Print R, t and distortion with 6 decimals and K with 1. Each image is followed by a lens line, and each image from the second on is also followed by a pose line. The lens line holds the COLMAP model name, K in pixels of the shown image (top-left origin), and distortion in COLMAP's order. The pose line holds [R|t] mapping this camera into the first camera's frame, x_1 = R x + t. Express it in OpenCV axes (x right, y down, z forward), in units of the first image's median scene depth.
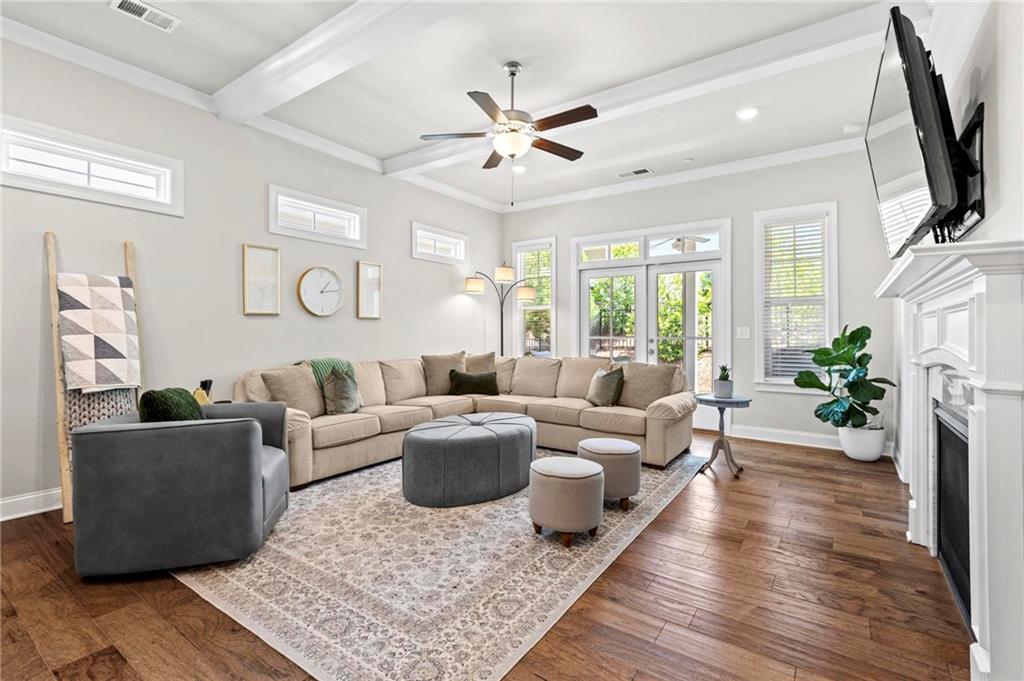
lens RADIAL K [[464.3, 0, 512.5], [0, 464.3, 325.1], [0, 0, 1]] dist [0.000670, 0.000366]
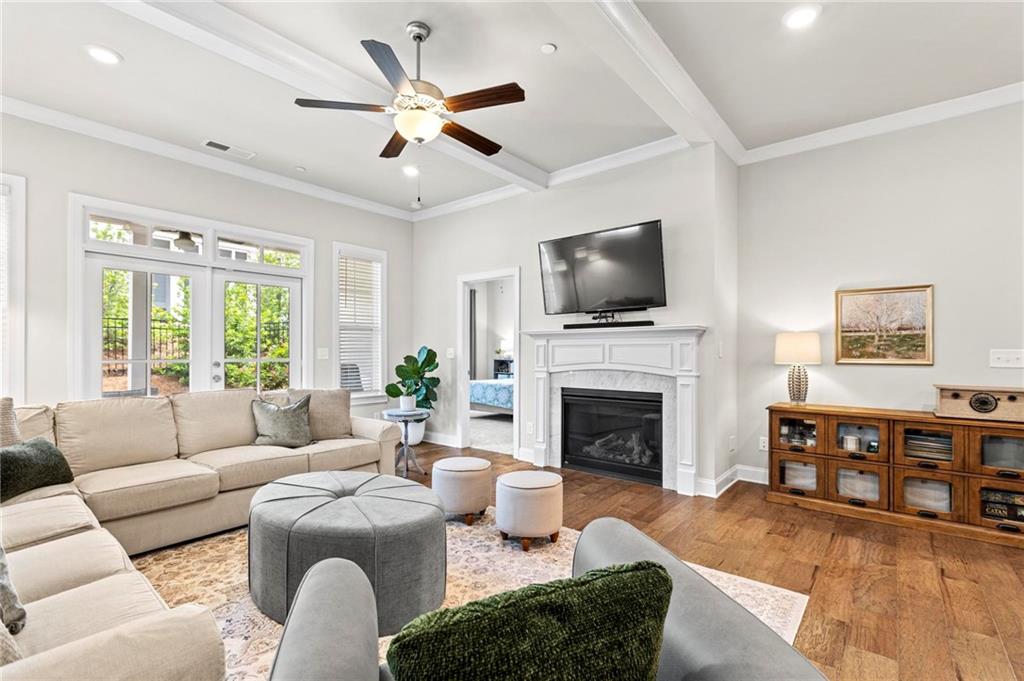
lens RADIAL K [[462.9, 0, 514.1], [0, 462.9, 350.4], [0, 0, 1]] dist [-0.000702, 0.000010]
pose [[0.075225, 0.002008, 0.997165, -0.743367], [-0.021703, 0.999764, -0.000376, -0.000843], [-0.996930, -0.021613, 0.075251, 0.723209]]
